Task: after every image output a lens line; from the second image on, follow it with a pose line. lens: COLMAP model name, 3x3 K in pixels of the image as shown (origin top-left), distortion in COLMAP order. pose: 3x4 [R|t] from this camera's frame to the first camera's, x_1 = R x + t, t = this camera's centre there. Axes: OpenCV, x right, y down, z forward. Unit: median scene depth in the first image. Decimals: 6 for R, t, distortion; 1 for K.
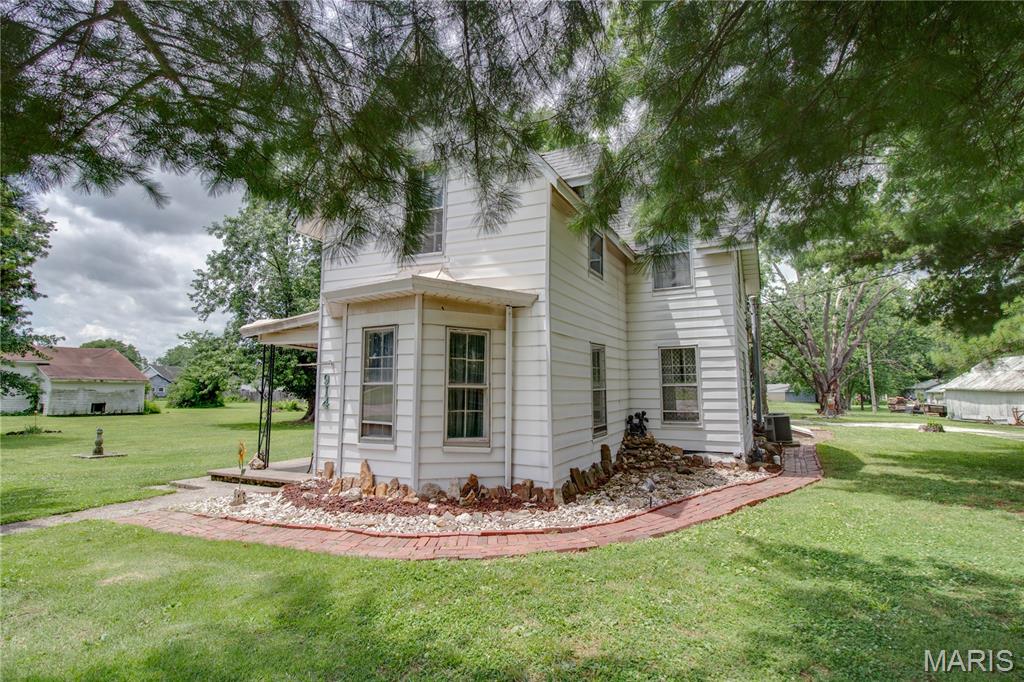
lens RADIAL K [[504.6, 0, 511.1], [0, 504.6, 325.4], [0, 0, 1]] dist [-0.002987, -0.011398]
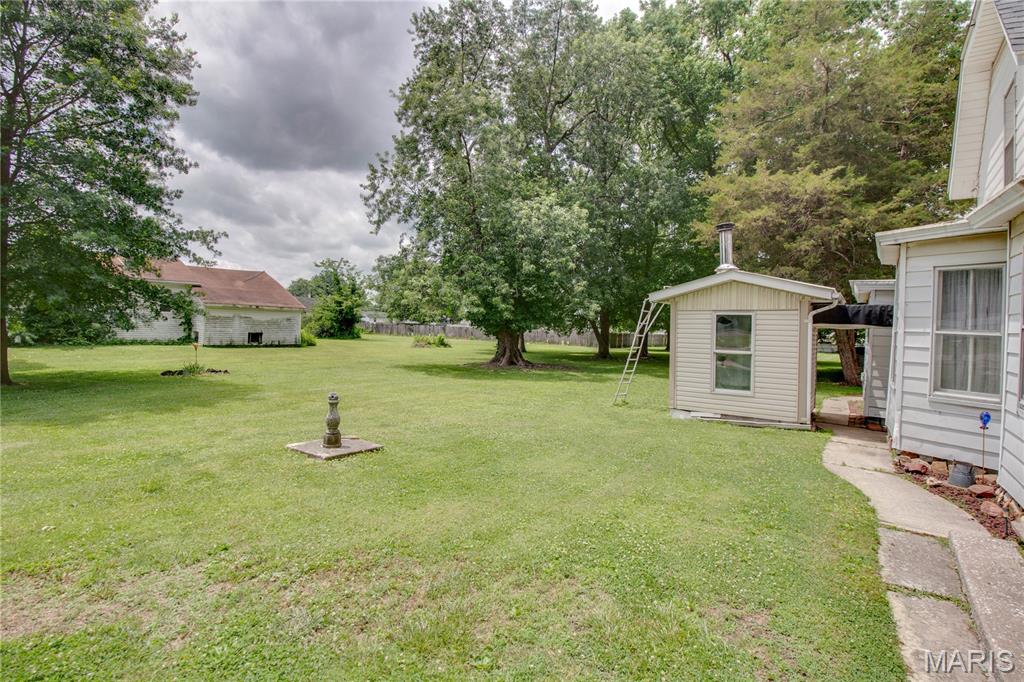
lens RADIAL K [[489.0, 0, 511.3], [0, 489.0, 330.0], [0, 0, 1]] dist [0.001074, -0.012571]
pose [[0.986278, 0.034611, -0.161421, -0.786223], [-0.013193, 0.991174, 0.131912, 0.105376], [0.164562, -0.127973, 0.978030, 0.776443]]
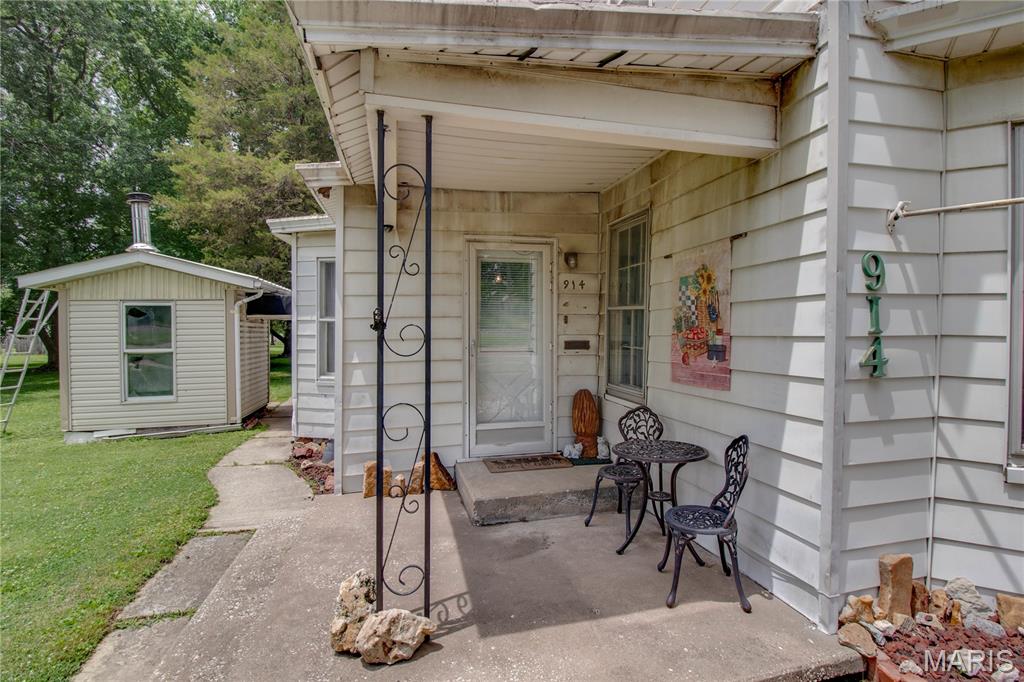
lens RADIAL K [[512.2, 0, 523.3], [0, 512.2, 327.1], [0, 0, 1]] dist [-0.013300, -0.001431]
pose [[0.757279, 0.000230, 0.653091, -0.590353], [-0.079477, 0.992600, 0.091807, 0.108027], [-0.648237, -0.121429, 0.751694, 0.778446]]
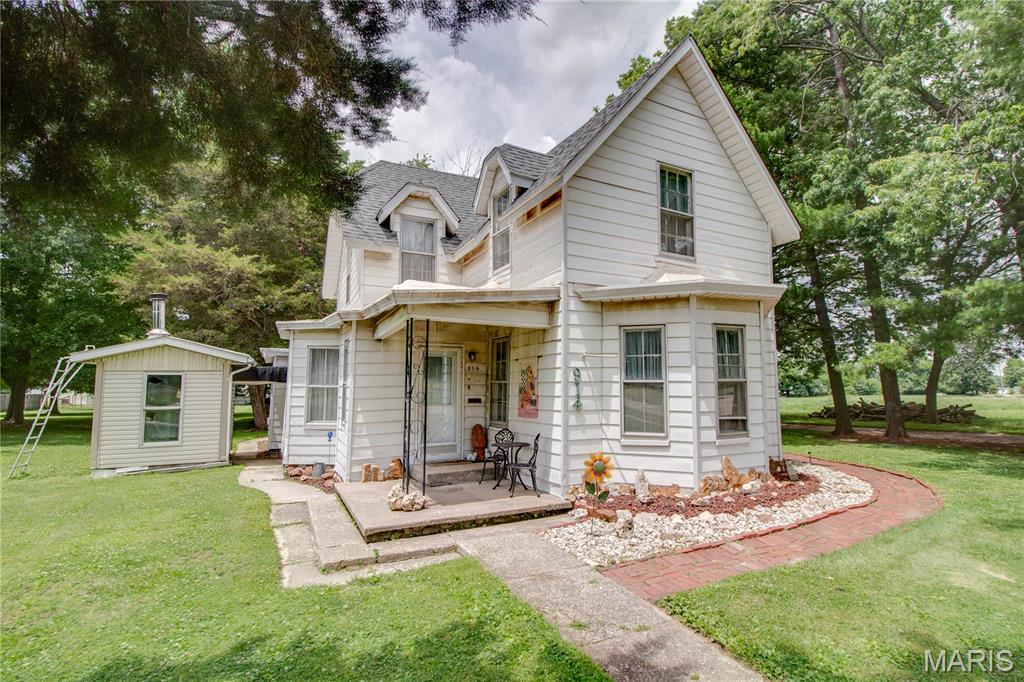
lens RADIAL K [[495.5, 0, 516.8], [0, 495.5, 325.1], [0, 0, 1]] dist [0.001054, -0.013012]
pose [[0.608131, 0.097905, 0.787776, -0.913462], [-0.095688, 0.994170, -0.049689, 0.065784], [-0.788048, -0.045163, 0.613955, 0.499245]]
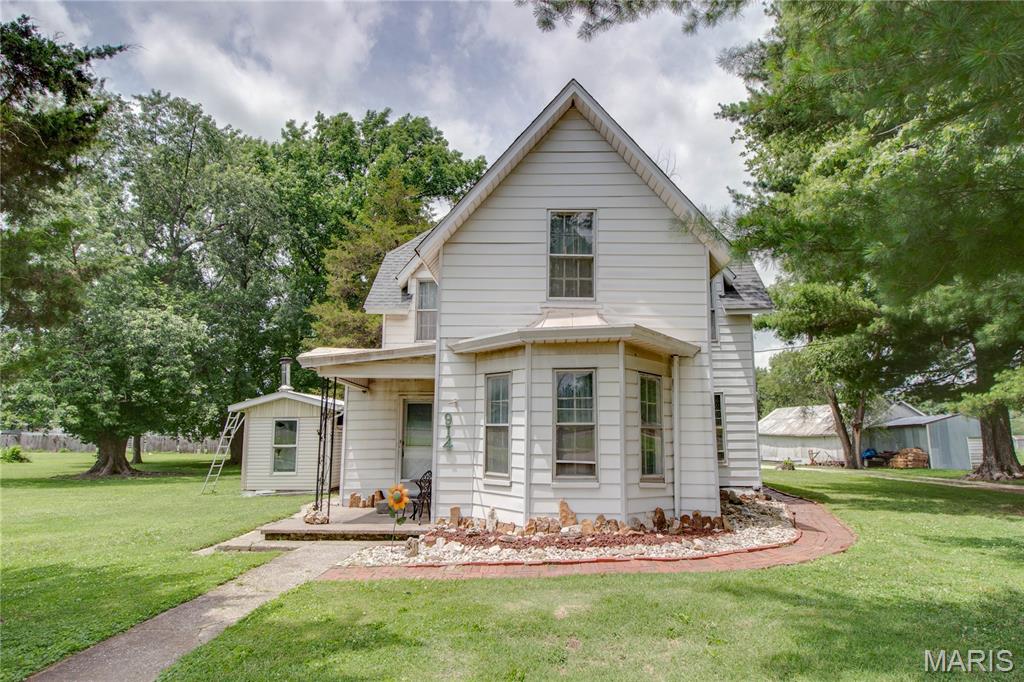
lens RADIAL K [[583.6, 0, 512.0], [0, 583.6, 341.0], [0, 0, 1]] dist [0.015943, -0.026114]
pose [[0.919117, 0.064388, 0.388687, -0.585451], [-0.052537, 0.997775, -0.041054, 0.001468], [-0.390465, 0.017313, 0.920455, -0.035030]]
